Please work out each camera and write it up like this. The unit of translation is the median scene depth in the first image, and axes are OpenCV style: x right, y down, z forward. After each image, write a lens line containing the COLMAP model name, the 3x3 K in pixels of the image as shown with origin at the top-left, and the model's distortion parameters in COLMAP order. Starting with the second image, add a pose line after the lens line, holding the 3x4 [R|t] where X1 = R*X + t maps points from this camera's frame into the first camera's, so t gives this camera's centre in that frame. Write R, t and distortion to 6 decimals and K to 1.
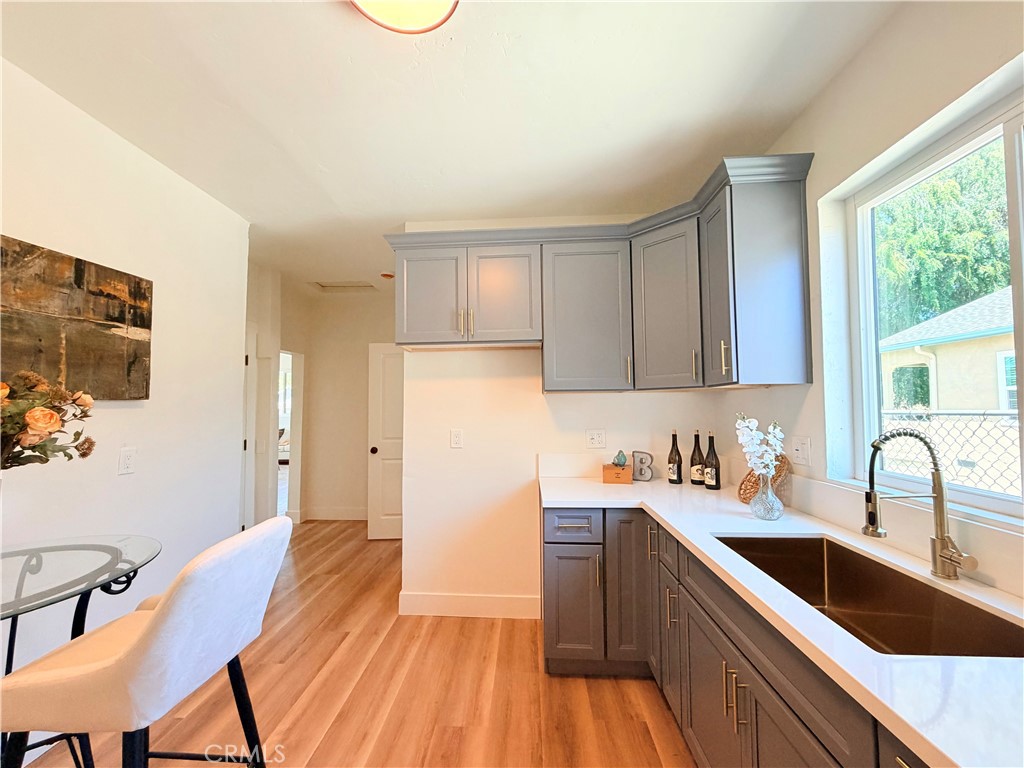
lens RADIAL K [[407.4, 0, 511.3], [0, 407.4, 388.2], [0, 0, 1]] dist [-0.001324, 0.000279]
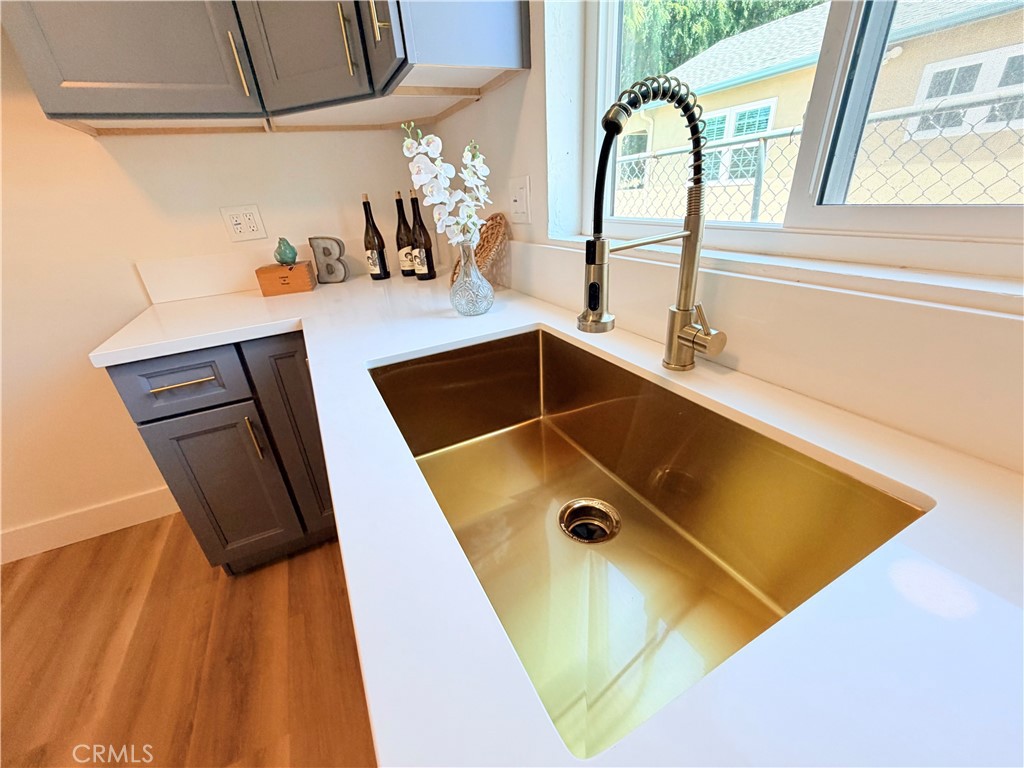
lens RADIAL K [[407.4, 0, 504.0], [0, 407.4, 390.1], [0, 0, 1]] dist [-0.001324, 0.000279]
pose [[0.872703, -0.267629, 0.408368, 0.341512], [0.048243, 0.879561, 0.473334, 0.110691], [-0.485863, -0.393378, 0.780507, 0.381096]]
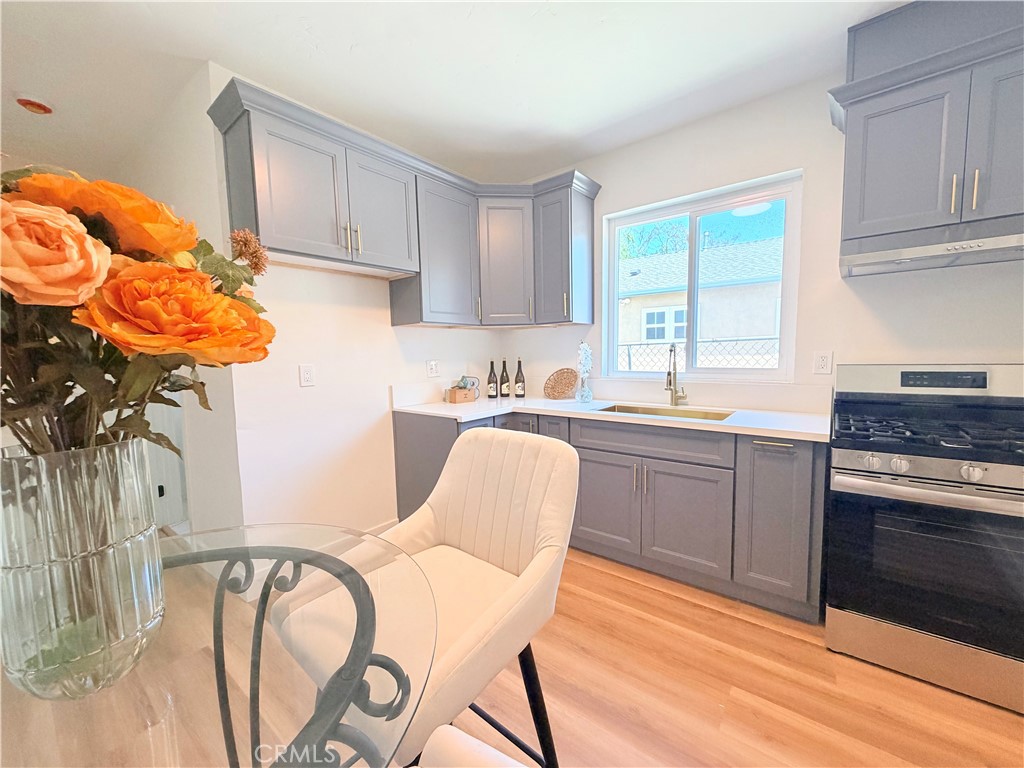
lens RADIAL K [[407.4, 0, 506.3], [0, 407.4, 383.3], [0, 0, 1]] dist [-0.001324, 0.000279]
pose [[0.588830, -0.070971, 0.805135, -0.863467], [-0.022836, 0.994279, 0.104345, 0.063135], [-0.807934, -0.079827, 0.583841, 0.263127]]
